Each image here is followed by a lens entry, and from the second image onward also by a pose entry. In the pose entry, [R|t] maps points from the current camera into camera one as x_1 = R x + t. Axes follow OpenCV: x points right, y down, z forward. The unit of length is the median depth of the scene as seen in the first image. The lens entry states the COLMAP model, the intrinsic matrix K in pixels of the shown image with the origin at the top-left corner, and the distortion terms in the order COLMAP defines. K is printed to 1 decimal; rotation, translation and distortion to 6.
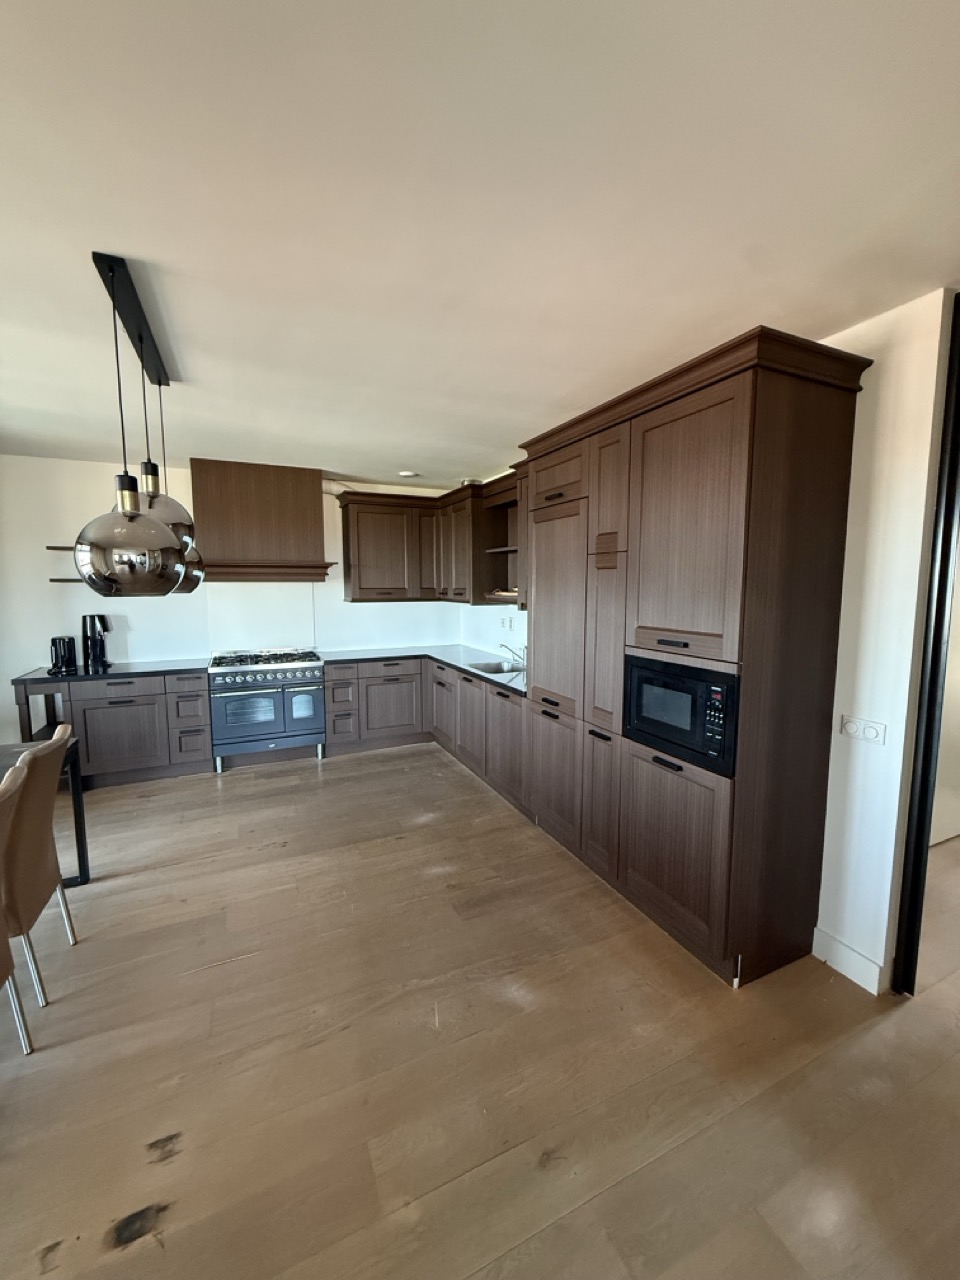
lens RADIAL K [[508.6, 0, 480.2], [0, 508.6, 636.8], [0, 0, 1]] dist [-0.002910, 0.000834]
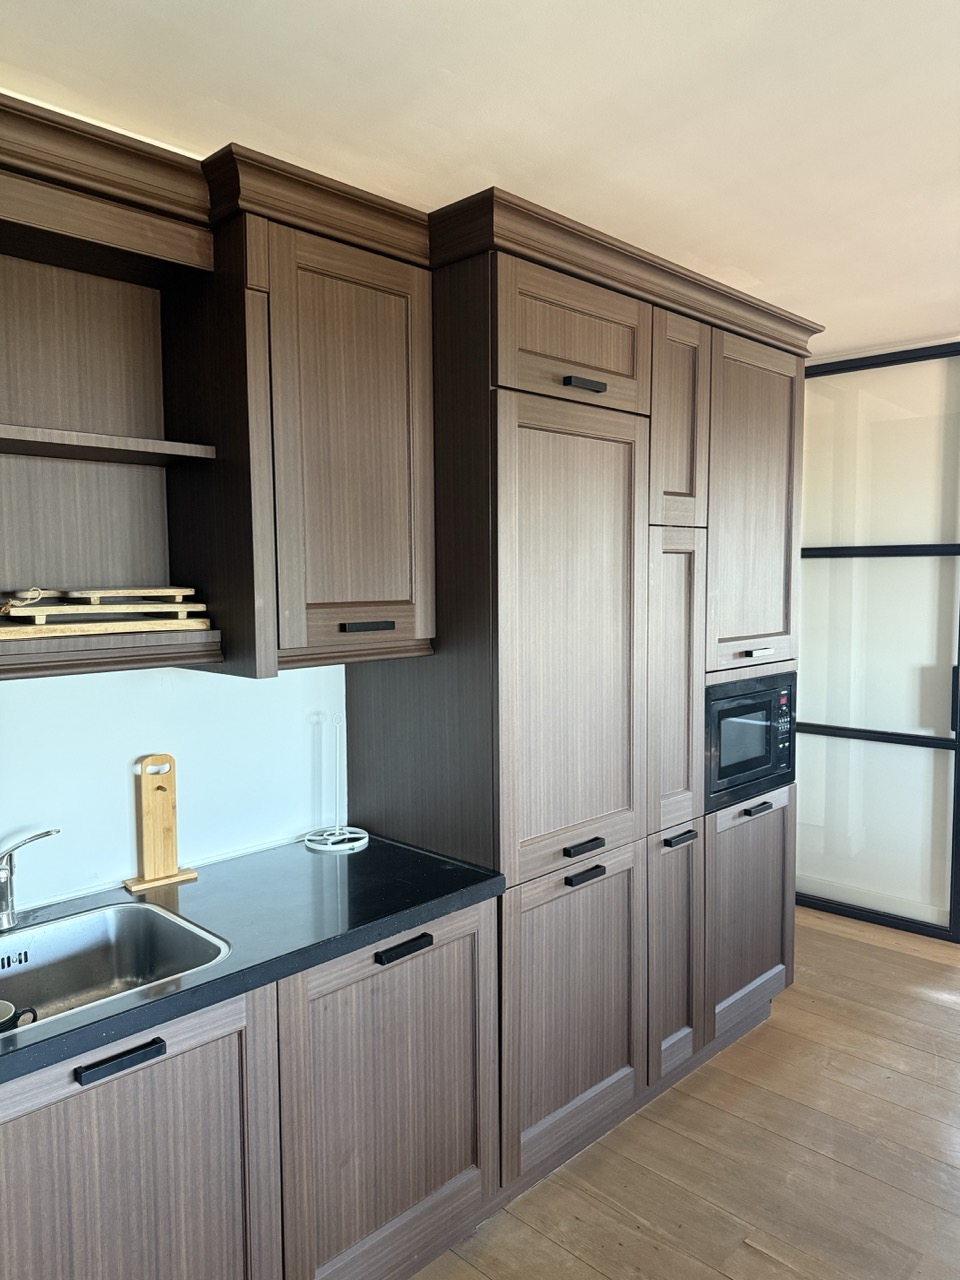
lens RADIAL K [[906.7, 0, 474.3], [0, 906.7, 644.5], [0, 0, 1]] dist [0.042775, -0.050909]
pose [[-0.344776, -0.068008, 0.936218, -0.449364], [0.107543, 0.987943, 0.111369, -0.116078], [-0.932504, 0.139081, -0.333305, 1.075724]]
